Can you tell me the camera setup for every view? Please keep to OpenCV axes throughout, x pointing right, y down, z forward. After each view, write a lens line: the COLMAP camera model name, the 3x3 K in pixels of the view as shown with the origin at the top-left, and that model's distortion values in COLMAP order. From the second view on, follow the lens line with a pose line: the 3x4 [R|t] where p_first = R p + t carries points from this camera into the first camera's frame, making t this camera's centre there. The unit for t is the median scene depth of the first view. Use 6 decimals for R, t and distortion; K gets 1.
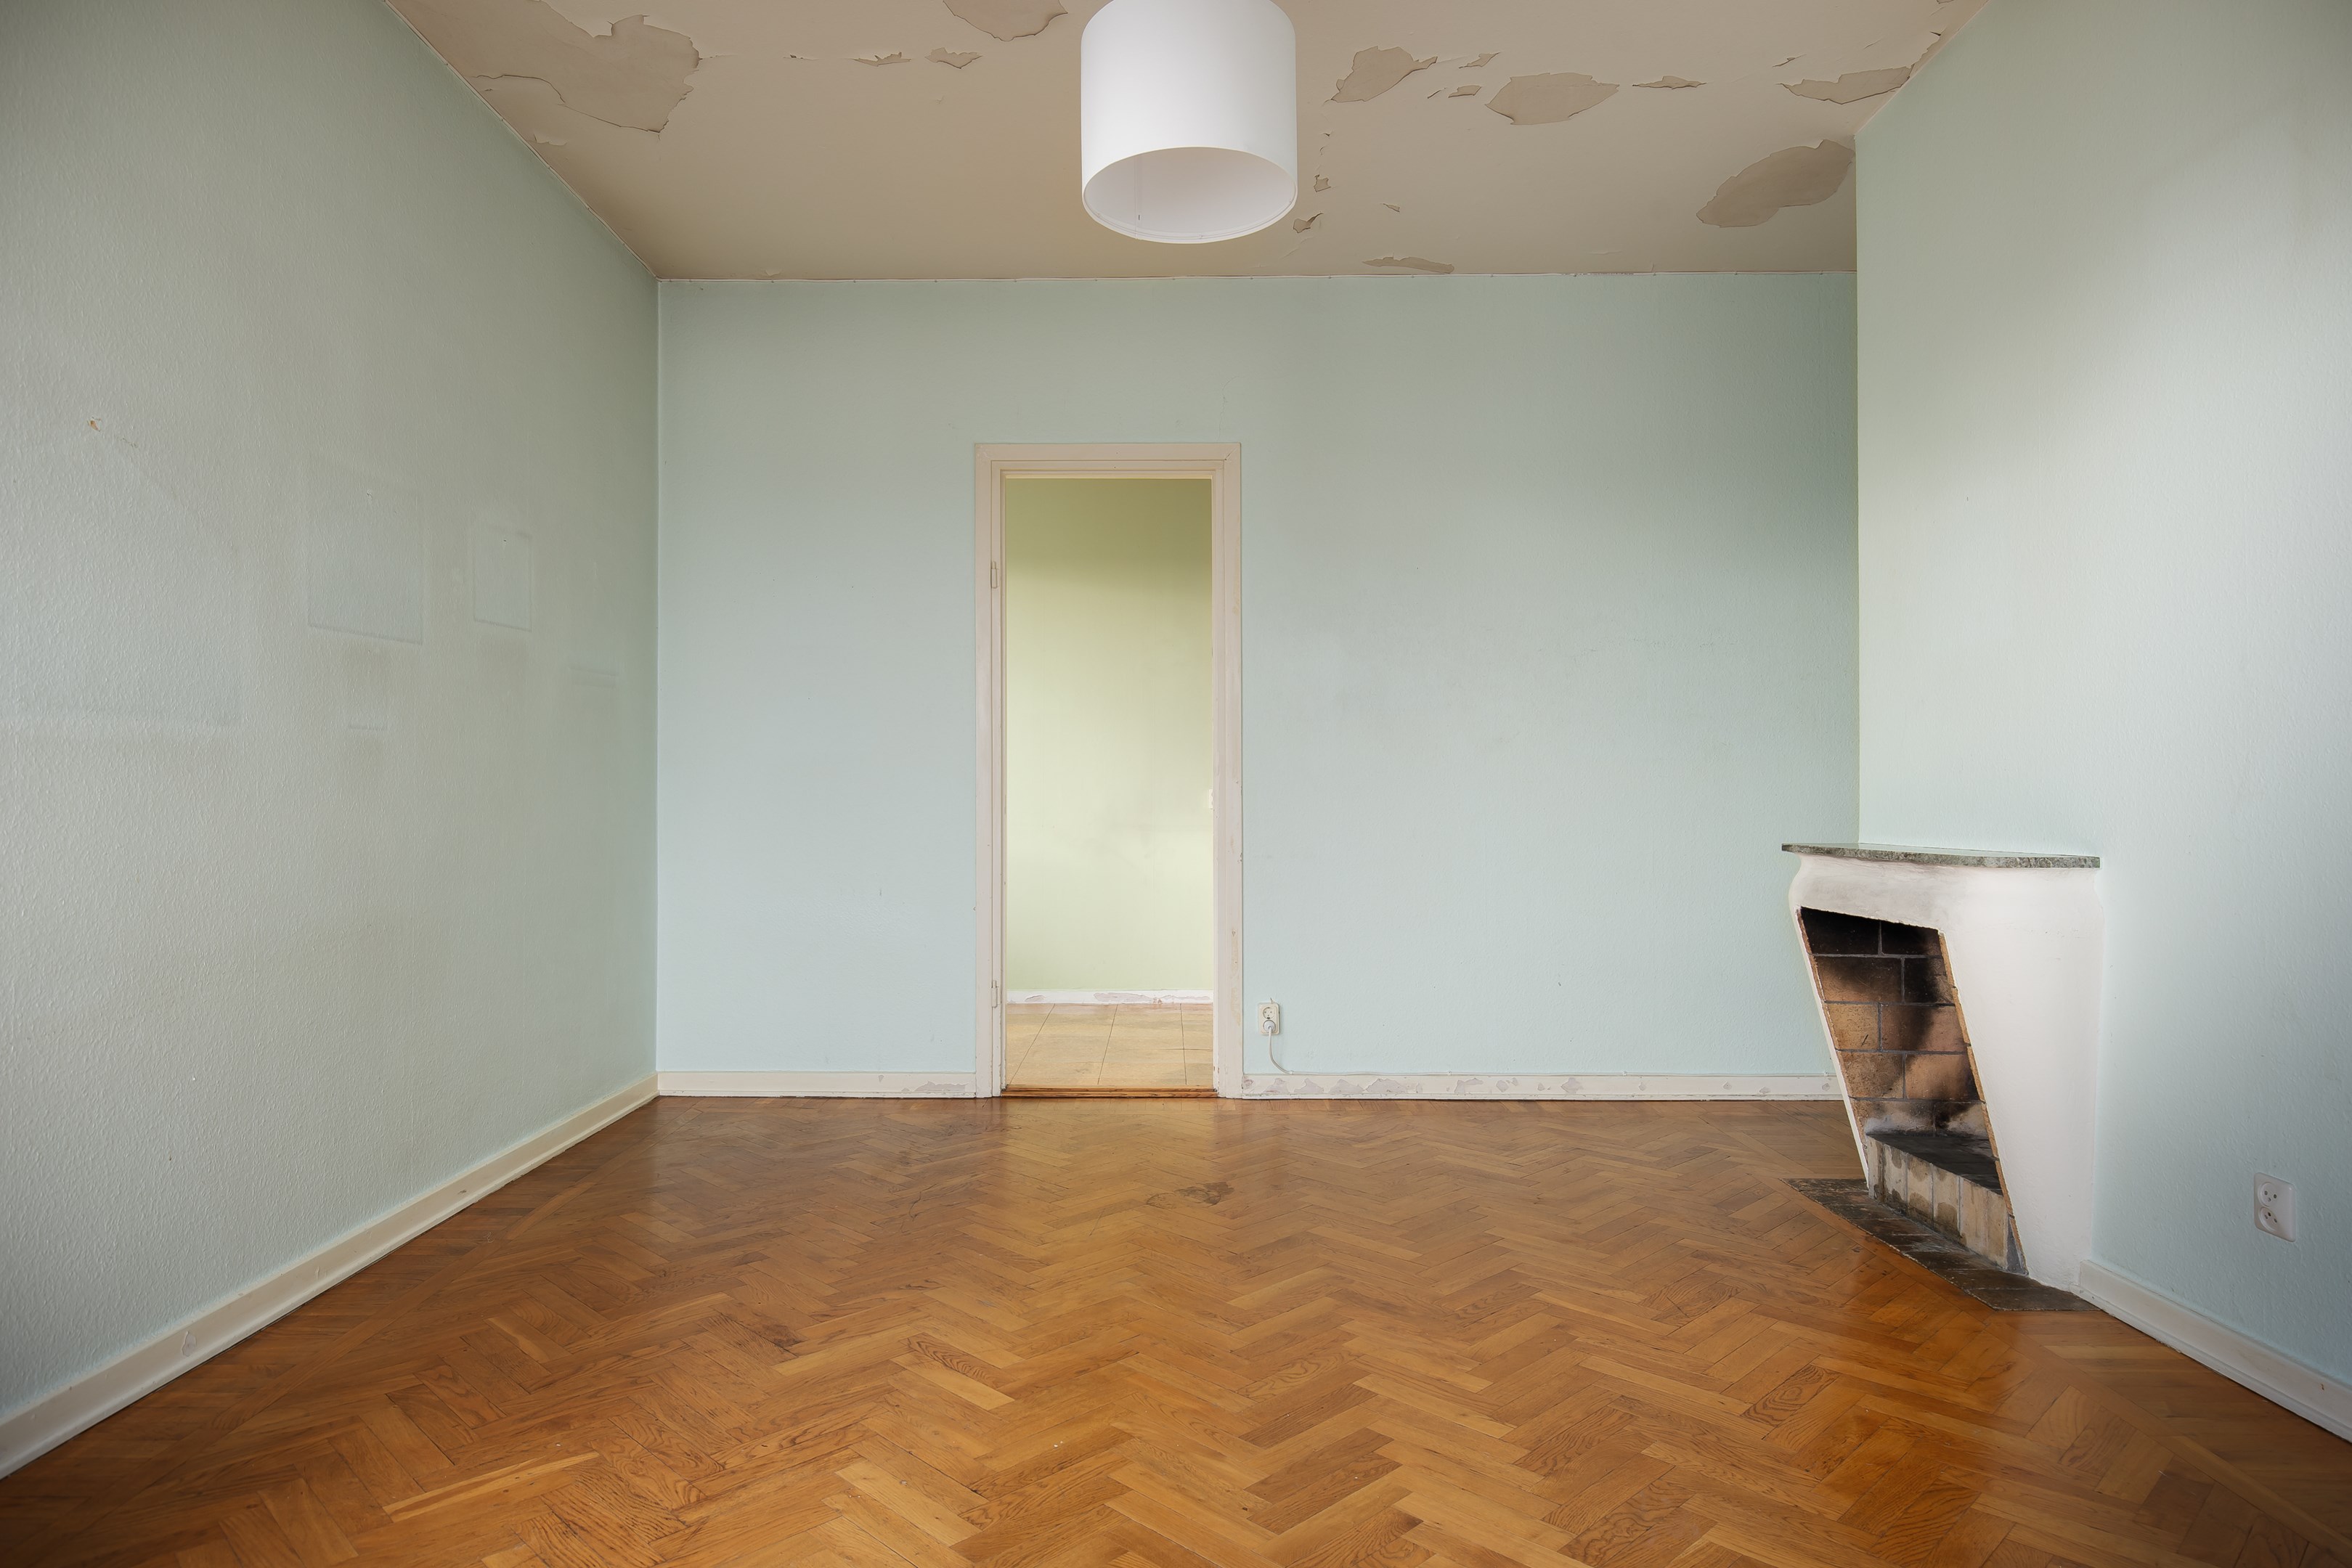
lens RADIAL K [[1374.0, 0, 1173.7], [0, 1374.0, 777.4], [0, 0, 1]] dist [0.002116, -0.002072]
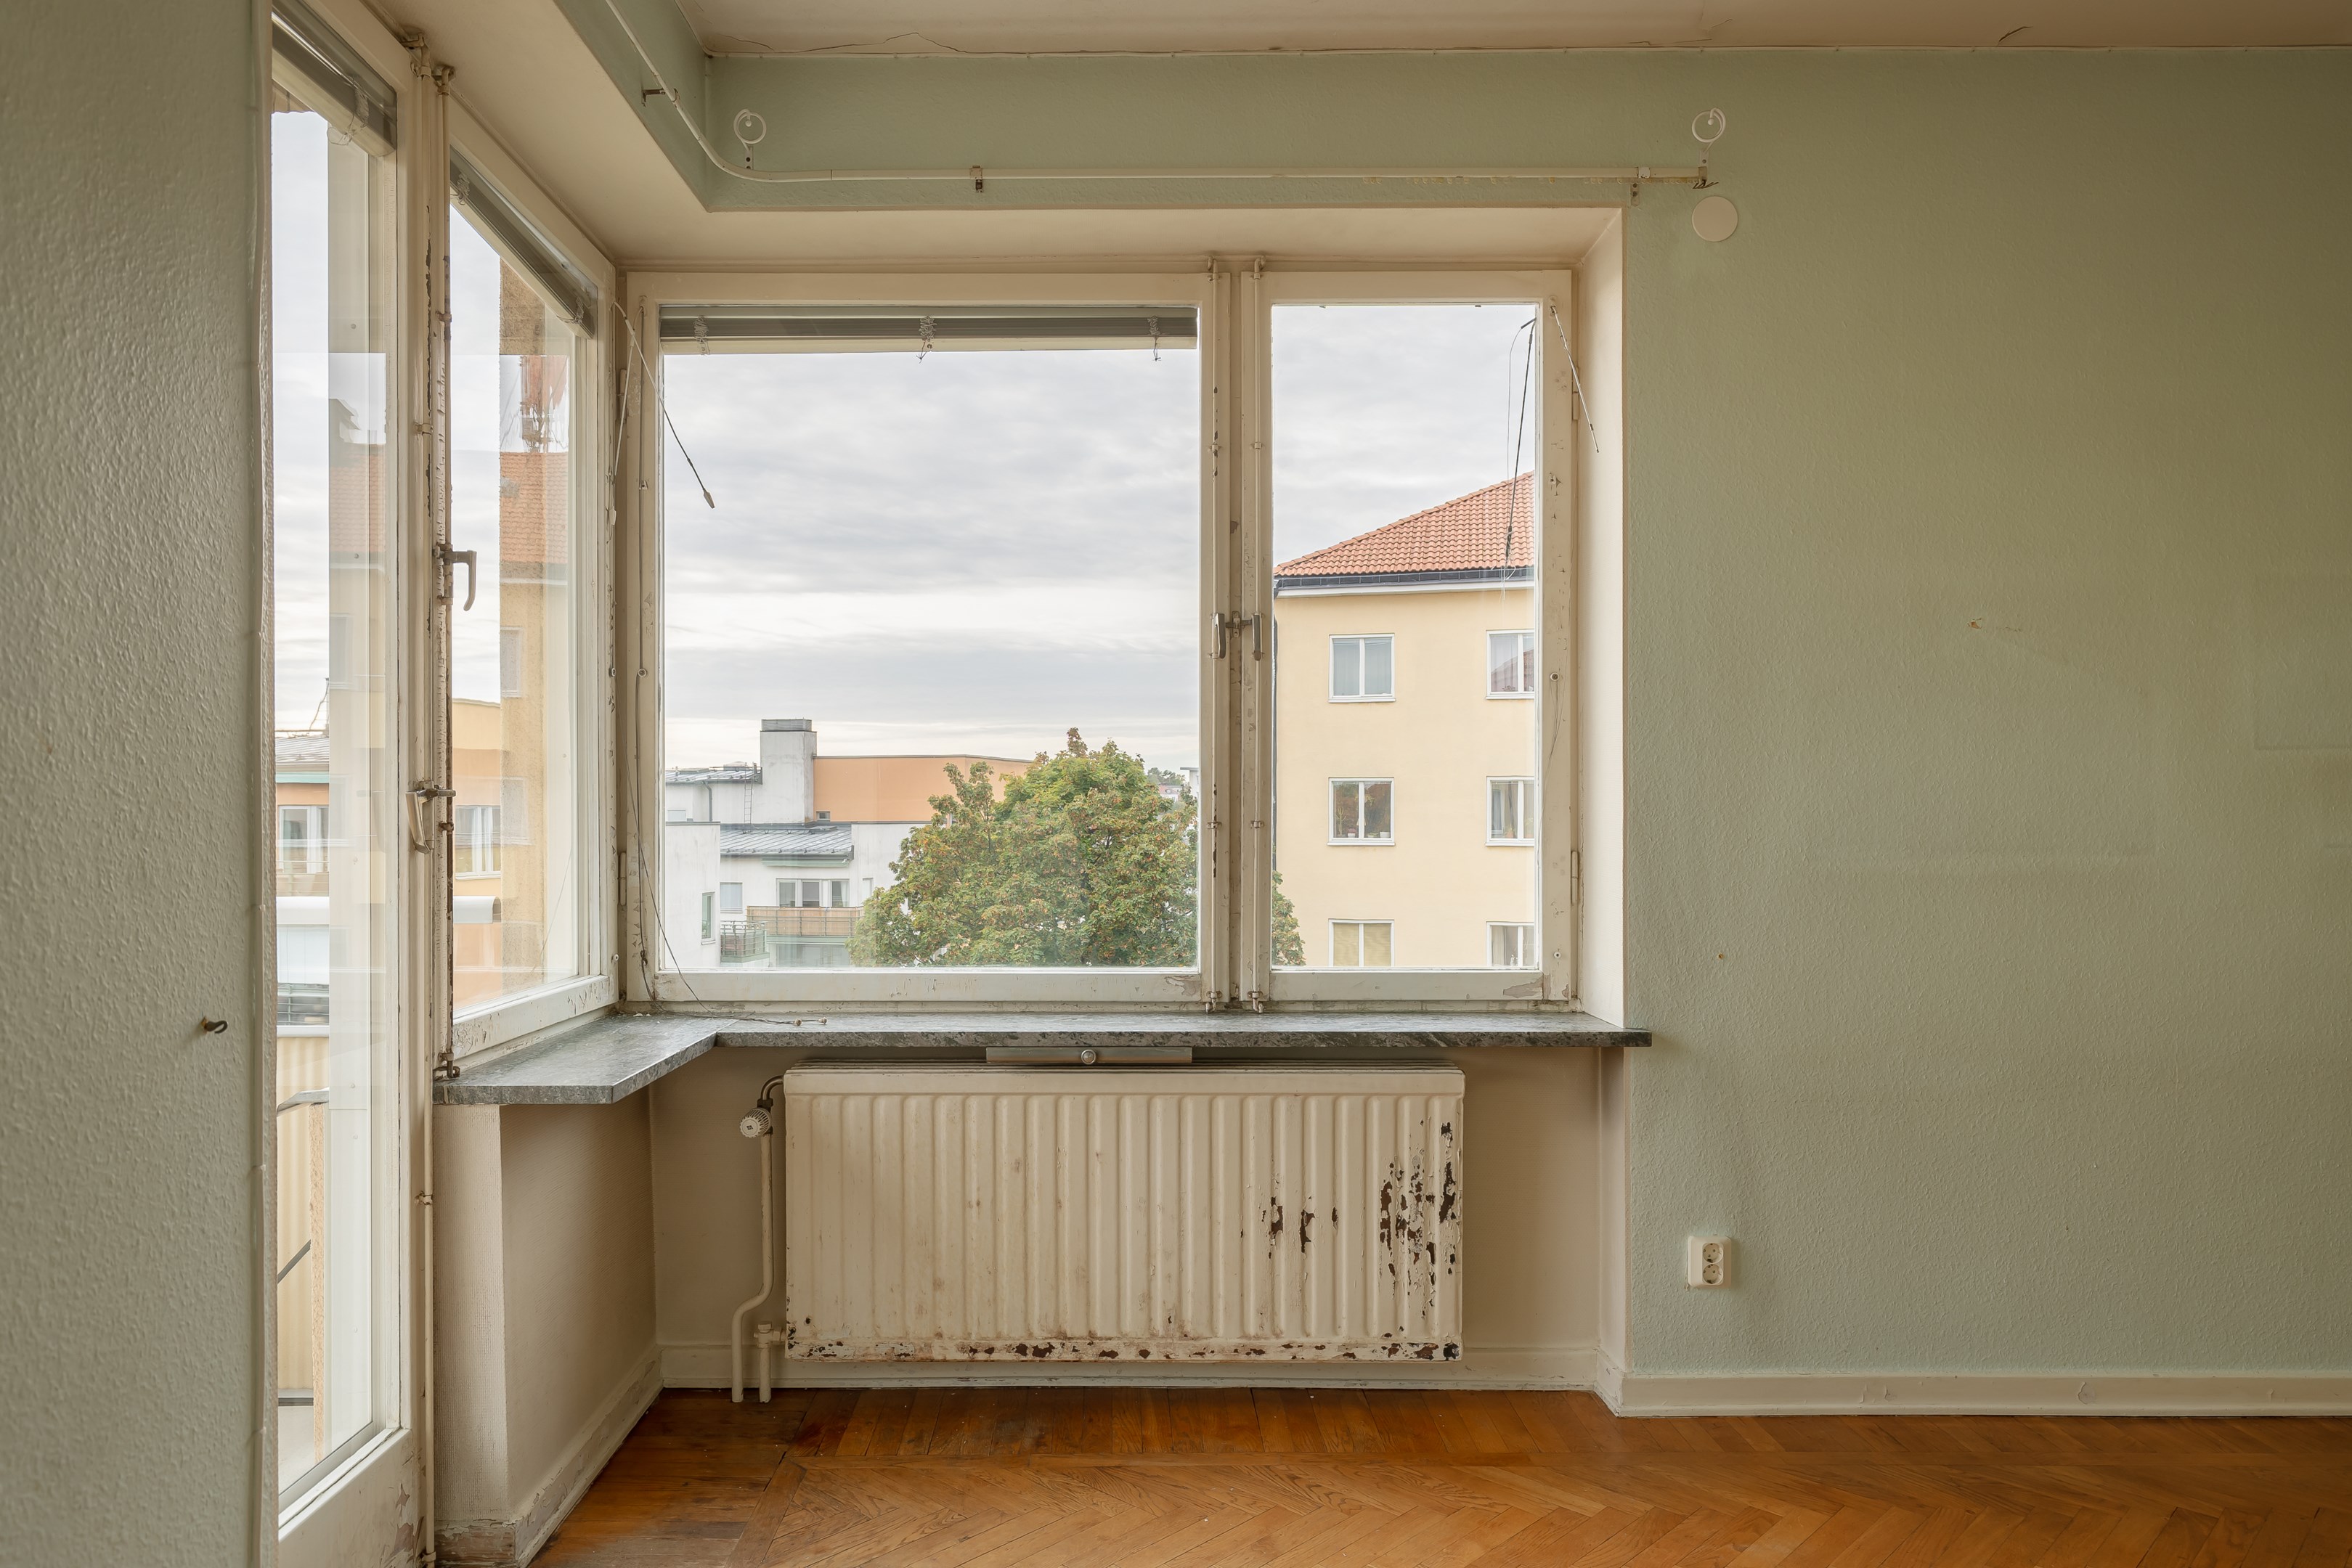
lens RADIAL K [[1488.8, 0, 1156.9], [0, 1488.8, 829.6], [0, 0, 1]] dist [-0.027264, 0.001220]
pose [[0.007320, 0.007939, -0.999942, 0.509323], [0.008599, 0.999931, 0.008002, -0.078117], [0.999936, -0.008657, 0.007251, 0.217837]]
